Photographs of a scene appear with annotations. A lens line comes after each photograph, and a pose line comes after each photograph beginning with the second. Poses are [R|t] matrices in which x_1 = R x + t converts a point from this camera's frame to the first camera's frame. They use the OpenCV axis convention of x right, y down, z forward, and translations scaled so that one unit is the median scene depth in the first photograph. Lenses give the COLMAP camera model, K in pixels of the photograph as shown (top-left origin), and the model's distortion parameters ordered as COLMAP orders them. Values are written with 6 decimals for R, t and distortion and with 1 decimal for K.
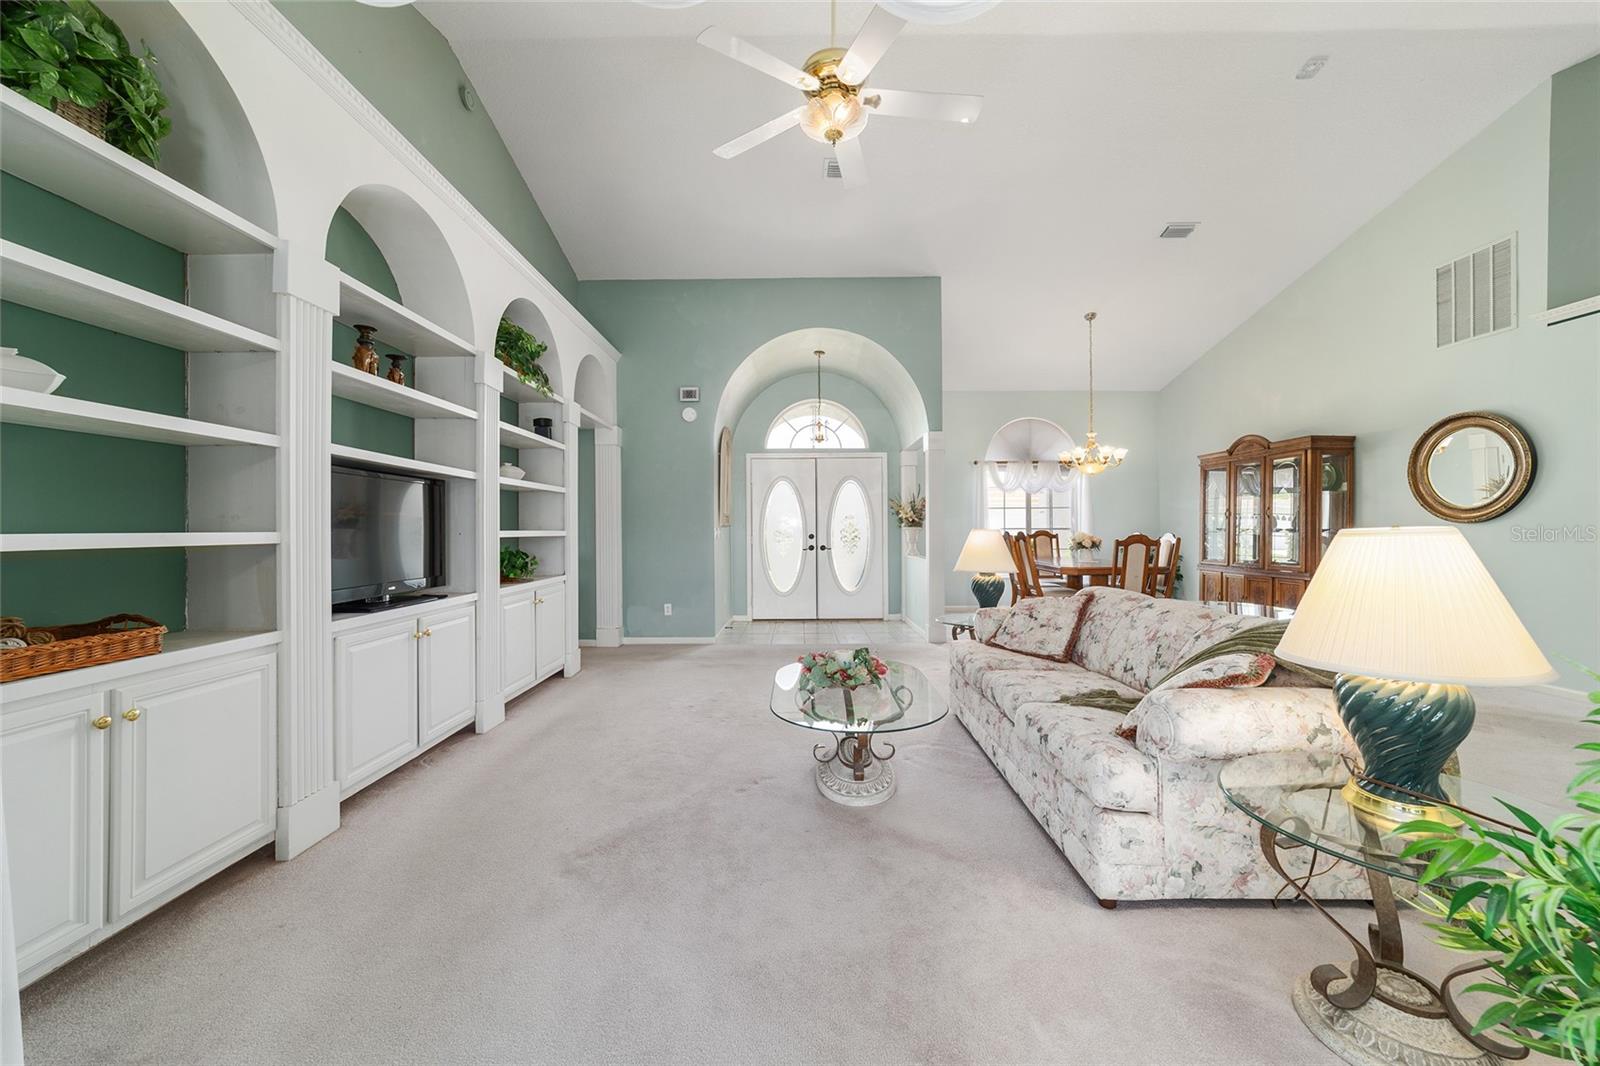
lens RADIAL K [[615.6, 0, 796.5], [0, 615.6, 525.9], [0, 0, 1]] dist [-0.018333, 0.008663]
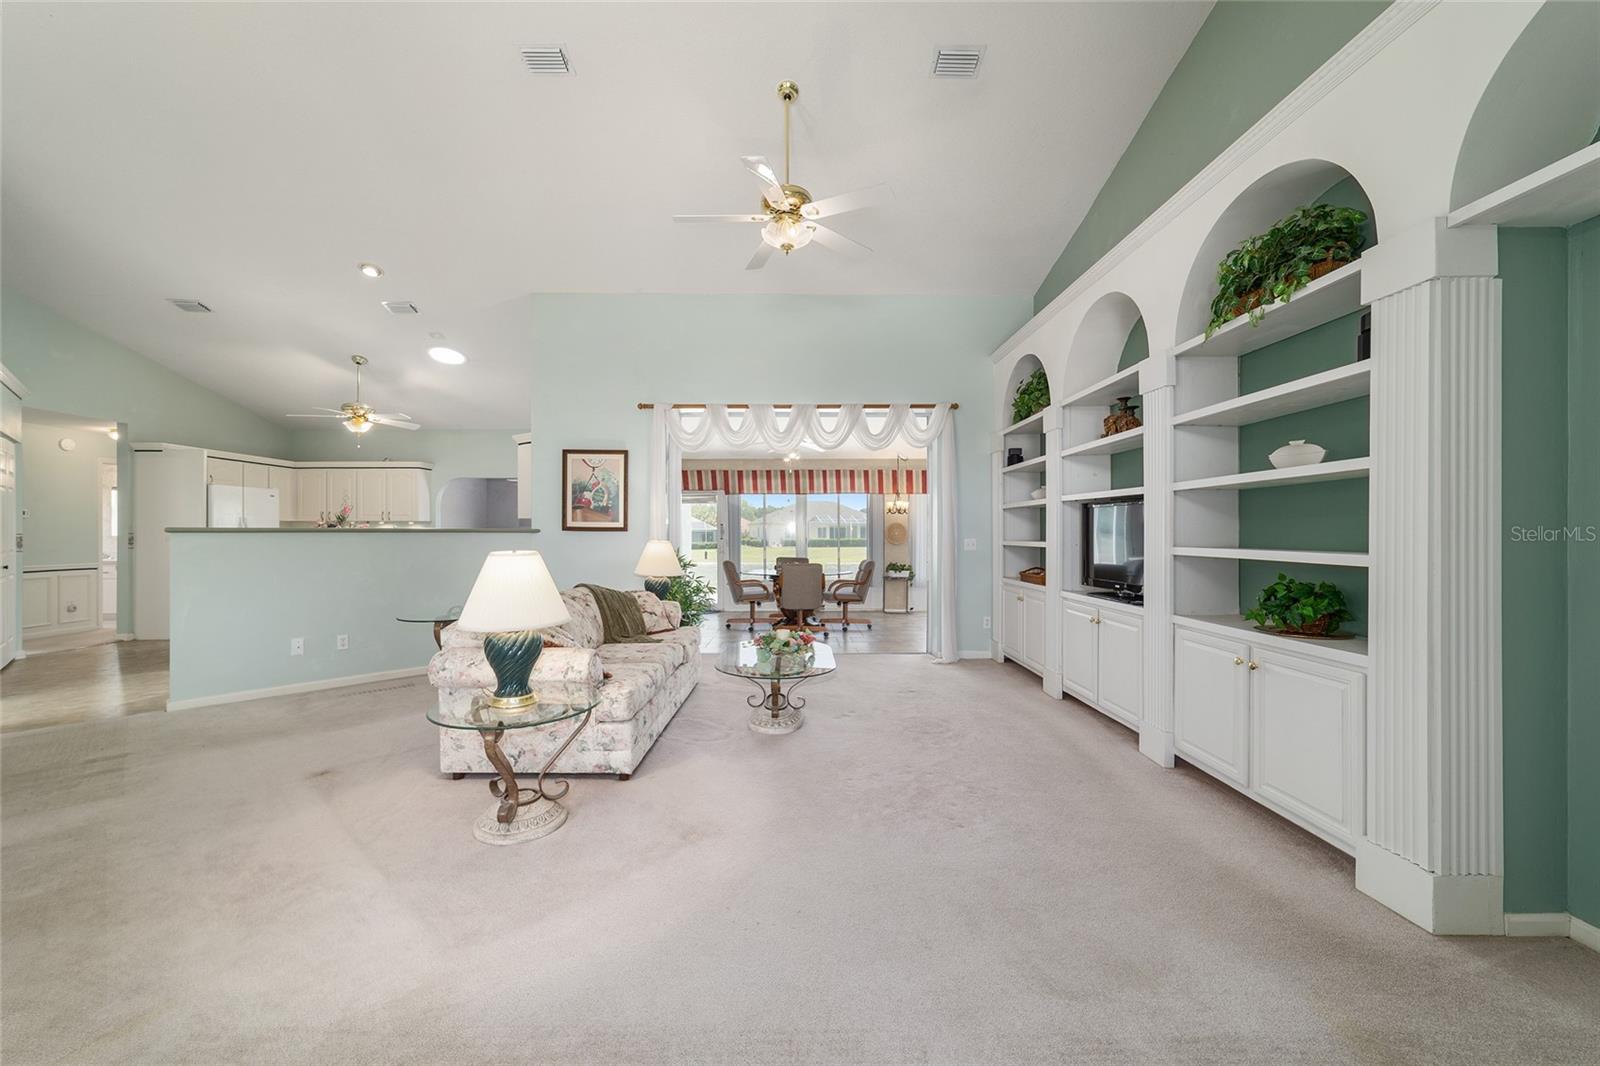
lens RADIAL K [[615.6, 0, 798.8], [0, 615.6, 530.5], [0, 0, 1]] dist [-0.018333, 0.008663]
pose [[-0.999890, 0.004590, -0.014125, 0.028456], [0.004701, 0.999958, -0.007823, -0.006373], [0.014089, -0.007888, -0.999870, 1.130561]]
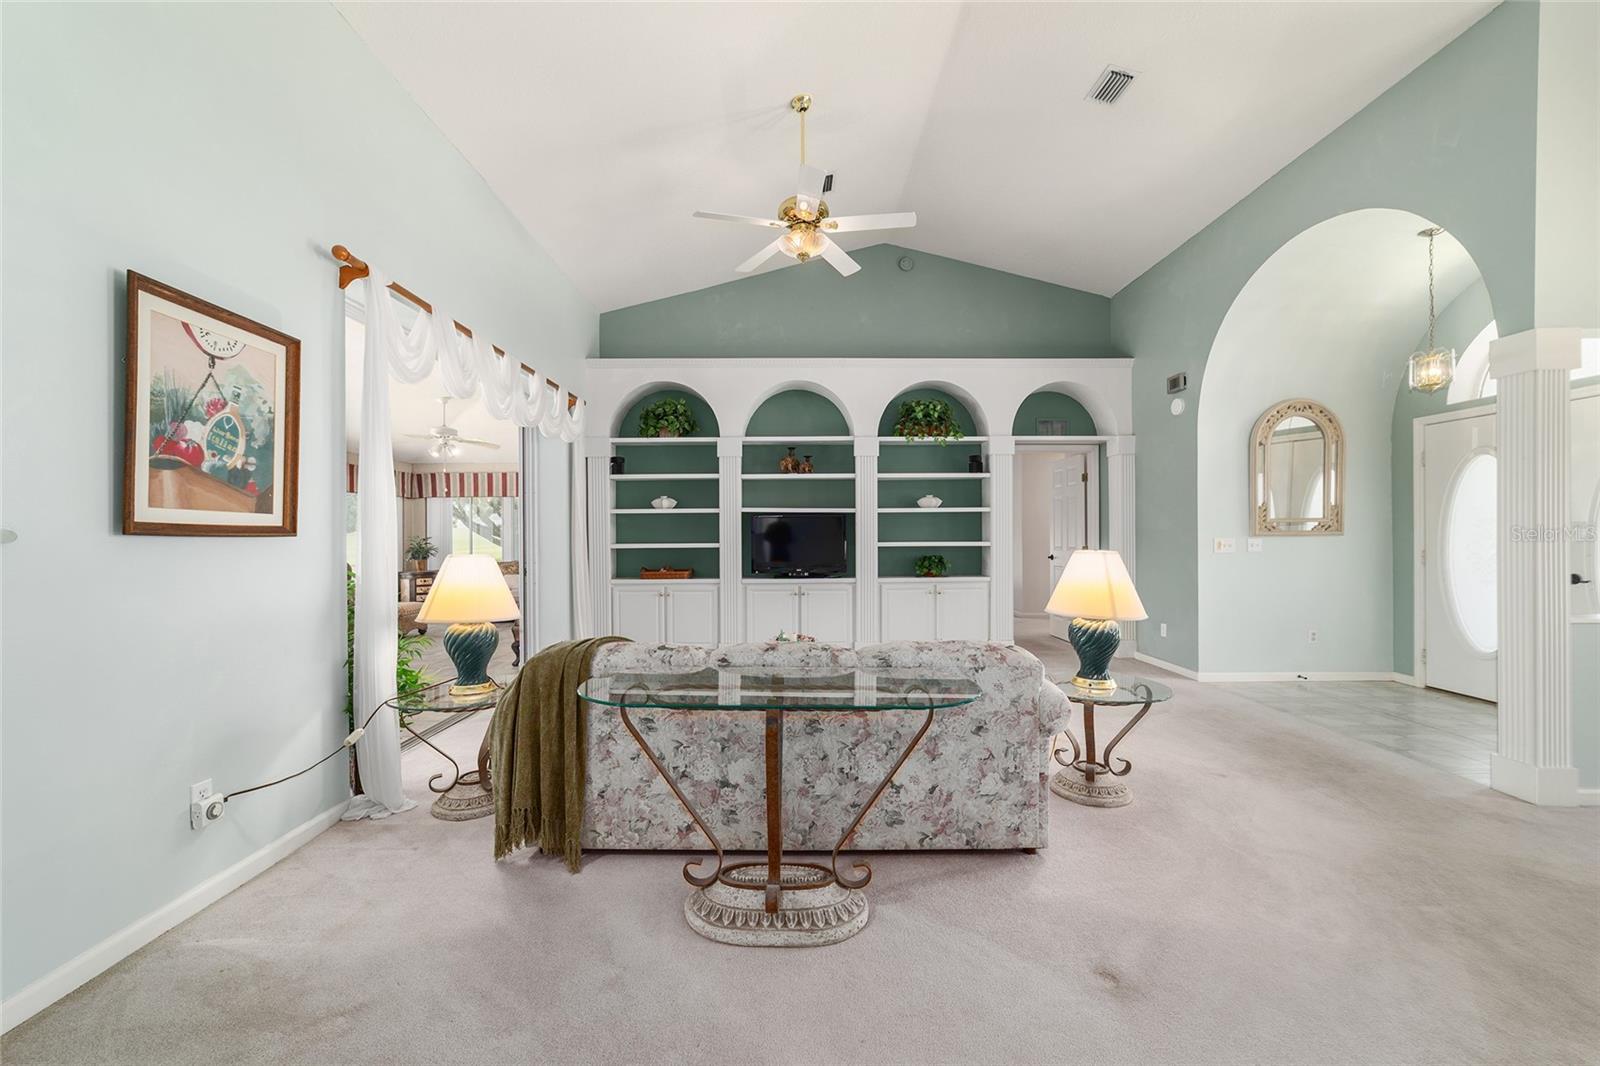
lens RADIAL K [[615.6, 0, 797.5], [0, 615.6, 535.6], [0, 0, 1]] dist [-0.018333, 0.008663]
pose [[0.009213, 0.006485, -0.999937, 0.691935], [0.011199, 0.999916, 0.006588, -0.013594], [0.999895, -0.011259, 0.009140, 0.470846]]
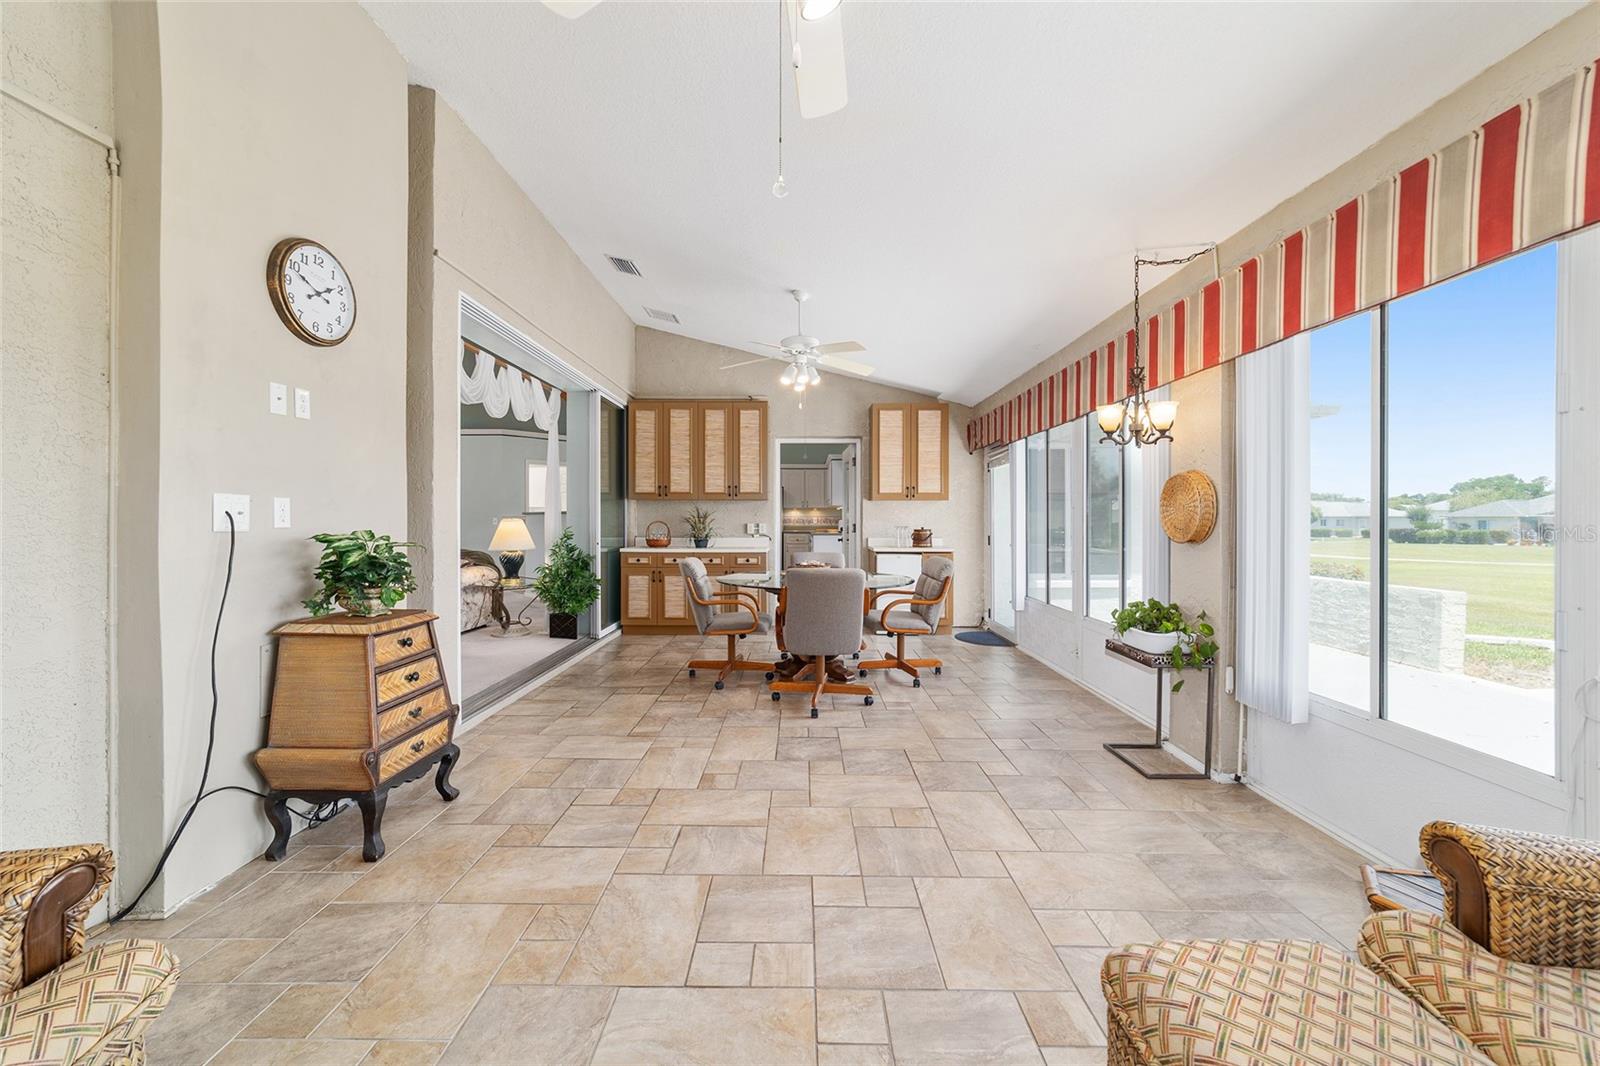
lens RADIAL K [[615.6, 0, 794.6], [0, 615.6, 519.6], [0, 0, 1]] dist [-0.018333, 0.008663]
pose [[0.009195, 0.005334, 0.999943, -0.782085], [-0.004450, 0.999976, -0.005293, 0.004190], [-0.999948, -0.004401, 0.009219, -0.247573]]
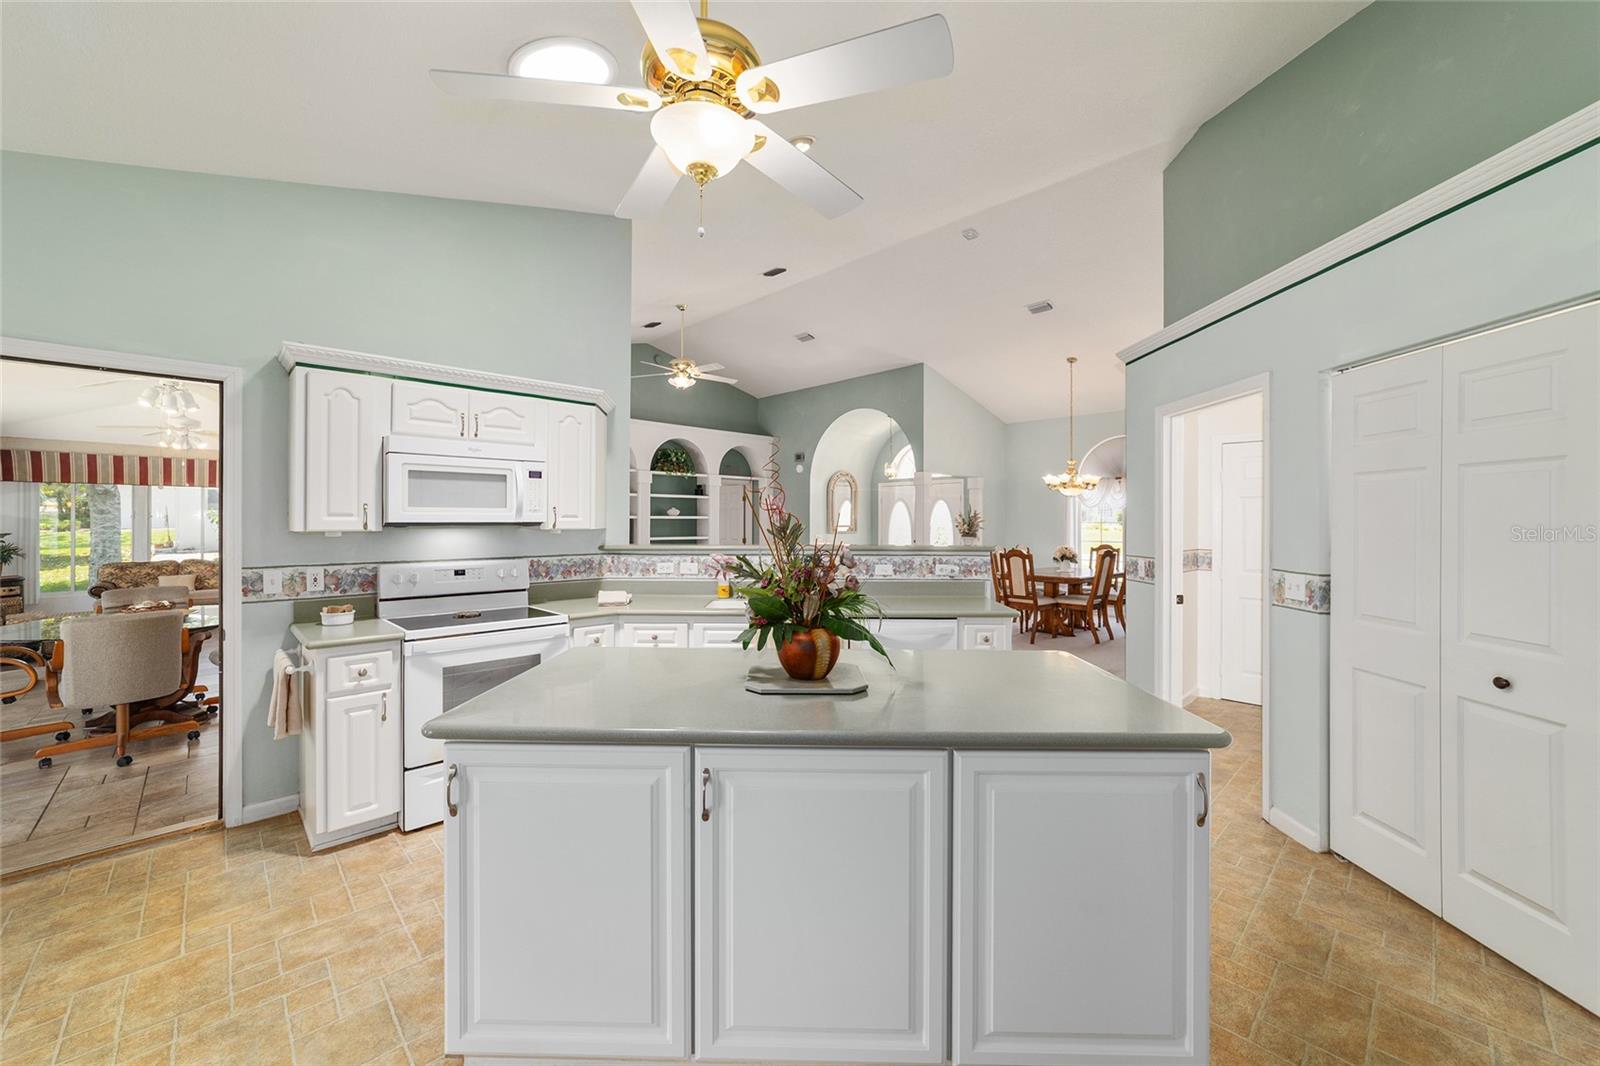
lens RADIAL K [[615.6, 0, 794.1], [0, 615.6, 519.1], [0, 0, 1]] dist [-0.018333, 0.008663]
pose [[0.693293, 0.005381, -0.720636, 1.084892], [-0.002531, 0.999984, 0.005032, -0.051253], [0.720652, -0.001665, 0.693295, -0.212403]]
